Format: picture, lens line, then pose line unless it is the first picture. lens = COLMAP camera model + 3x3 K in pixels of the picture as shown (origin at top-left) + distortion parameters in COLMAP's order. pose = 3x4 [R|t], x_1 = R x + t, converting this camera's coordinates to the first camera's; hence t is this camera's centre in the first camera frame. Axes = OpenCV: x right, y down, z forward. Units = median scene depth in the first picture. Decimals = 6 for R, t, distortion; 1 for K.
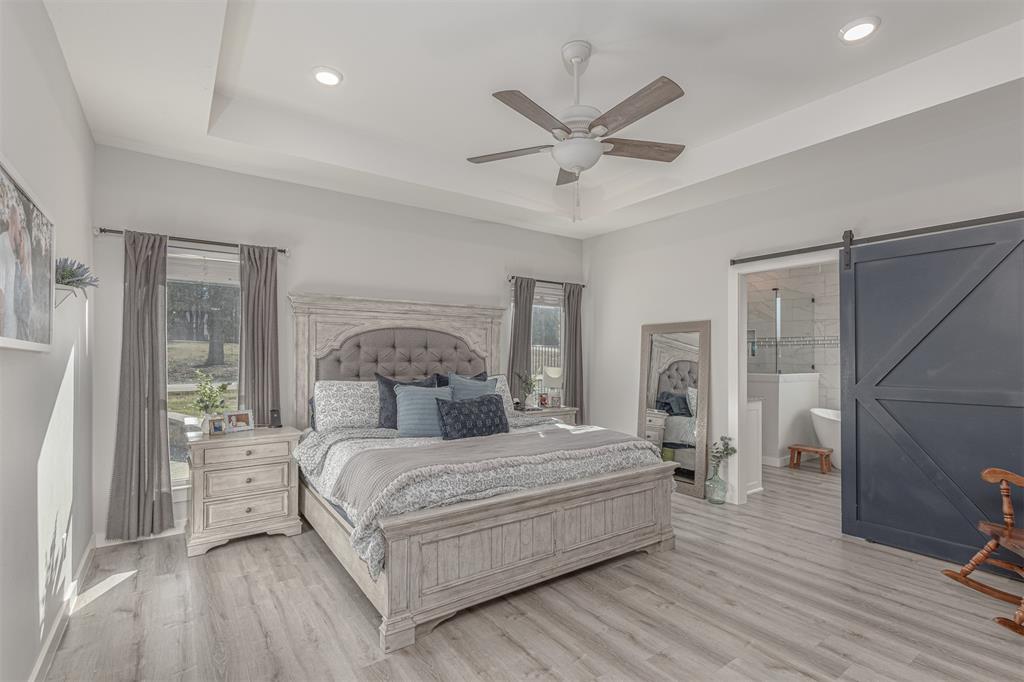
lens RADIAL K [[491.5, 0, 506.6], [0, 491.5, 352.1], [0, 0, 1]] dist [0.004873, -0.003434]
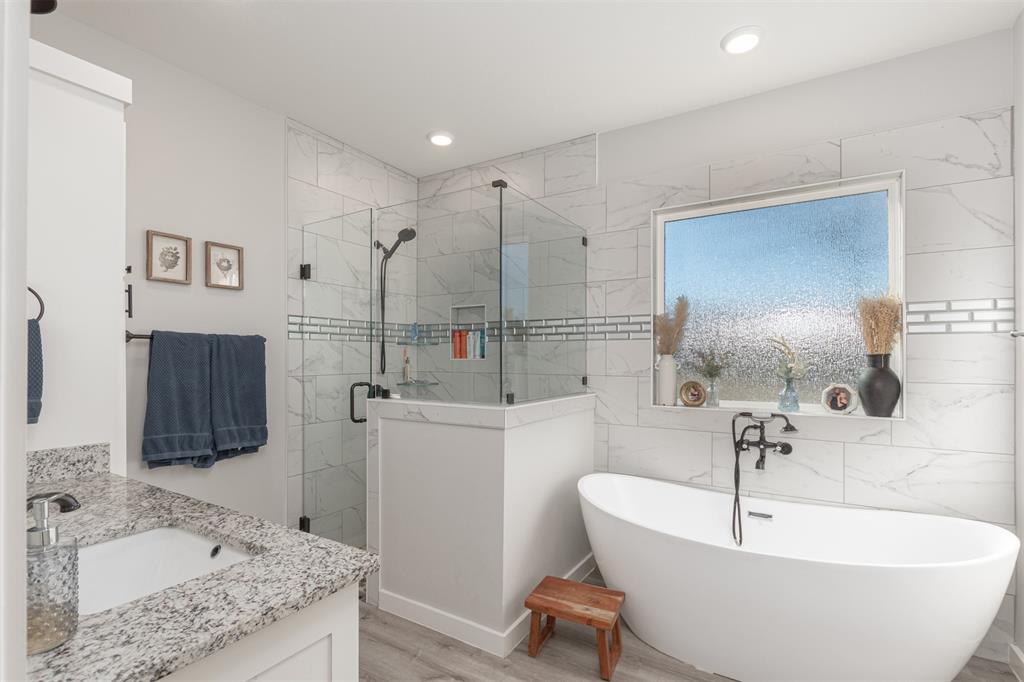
lens RADIAL K [[491.5, 0, 511.2], [0, 491.5, 349.4], [0, 0, 1]] dist [0.004873, -0.003434]
pose [[0.921219, 0.004598, 0.389018, 0.476438], [-0.001647, 0.999967, -0.007917, 0.004982], [-0.389042, 0.006653, 0.921196, 0.754307]]
